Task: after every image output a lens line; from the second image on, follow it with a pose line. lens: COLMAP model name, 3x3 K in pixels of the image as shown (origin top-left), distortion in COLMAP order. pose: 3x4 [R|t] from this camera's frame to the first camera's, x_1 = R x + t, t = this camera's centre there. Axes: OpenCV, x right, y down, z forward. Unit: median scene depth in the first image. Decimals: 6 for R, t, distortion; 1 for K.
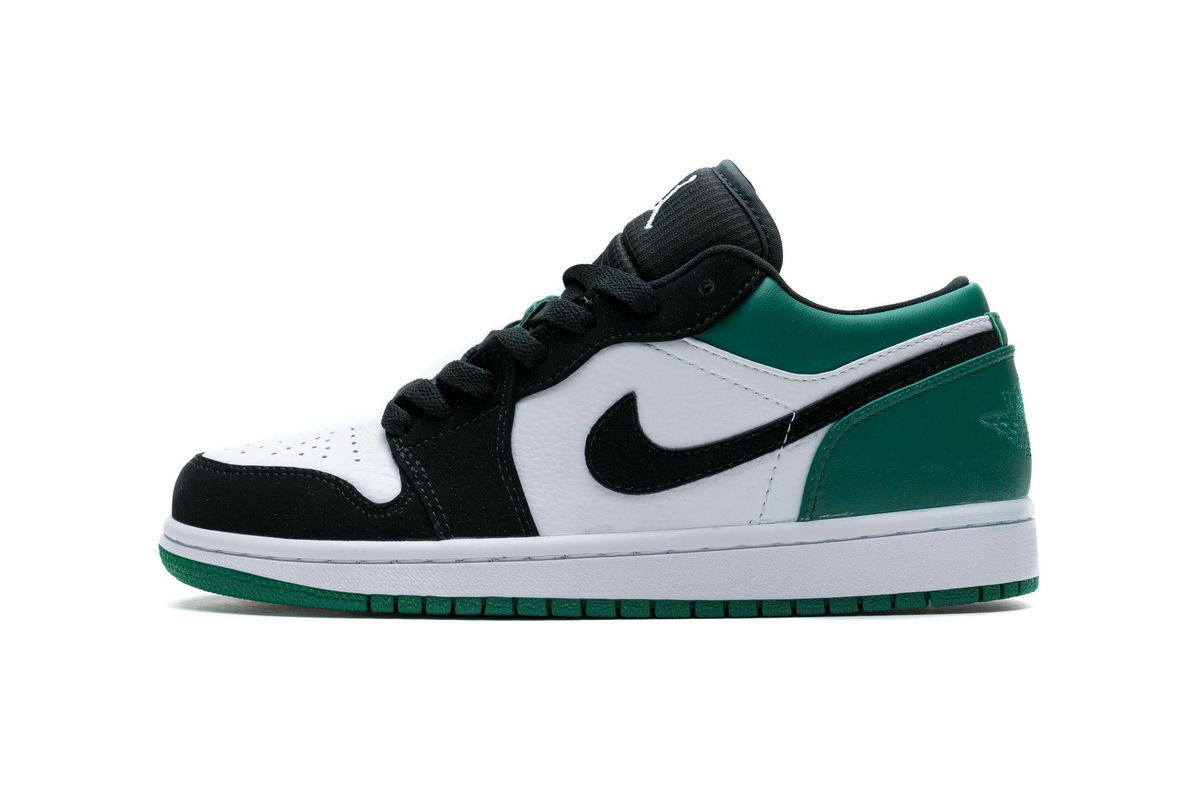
lens RADIAL K [[2383.5, 0, 600.0], [0, 2383.5, 400.0], [0, 0, 1]] dist [0.053366, -0.200890]
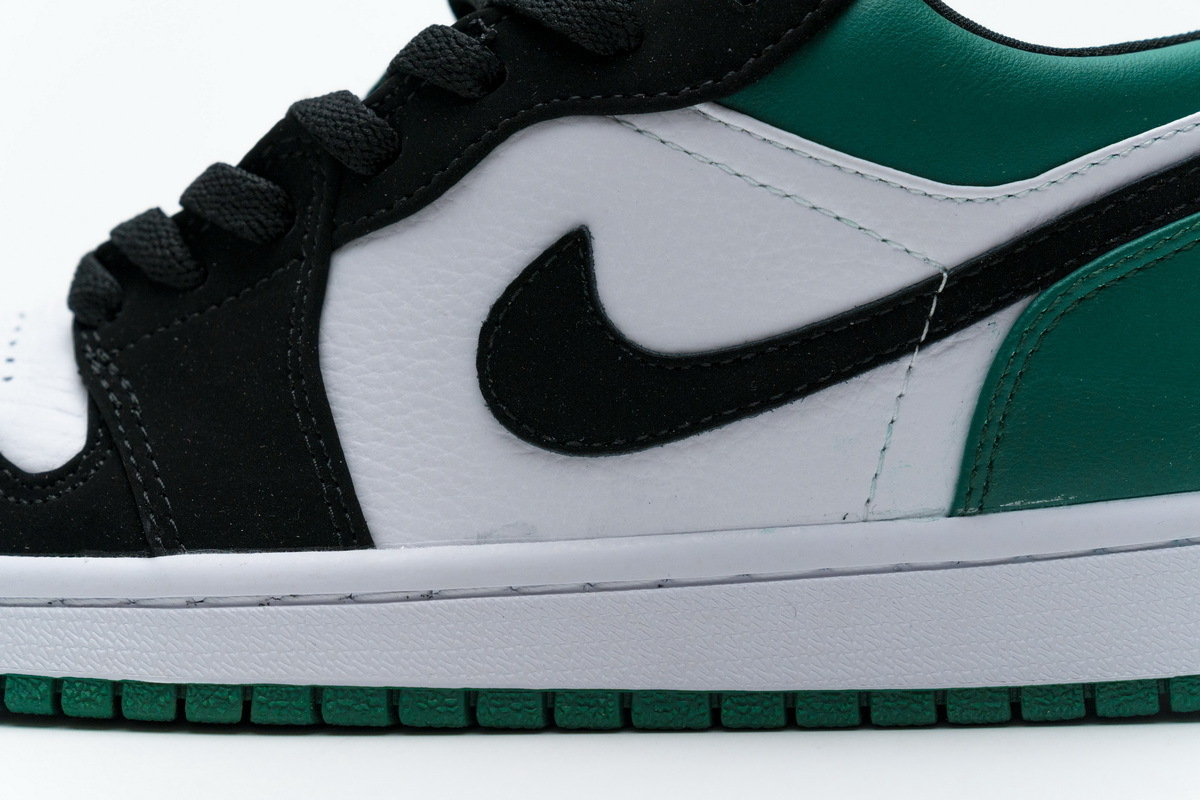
lens RADIAL K [[2383.5, 0, 600.0], [0, 2383.5, 400.0], [0, 0, 1]] dist [0.053366, -0.200890]
pose [[0.999742, 0.001440, -0.022668, 0.027120], [-0.000679, 0.999437, 0.033546, 0.014147], [0.022704, -0.033522, 0.999180, 0.551377]]
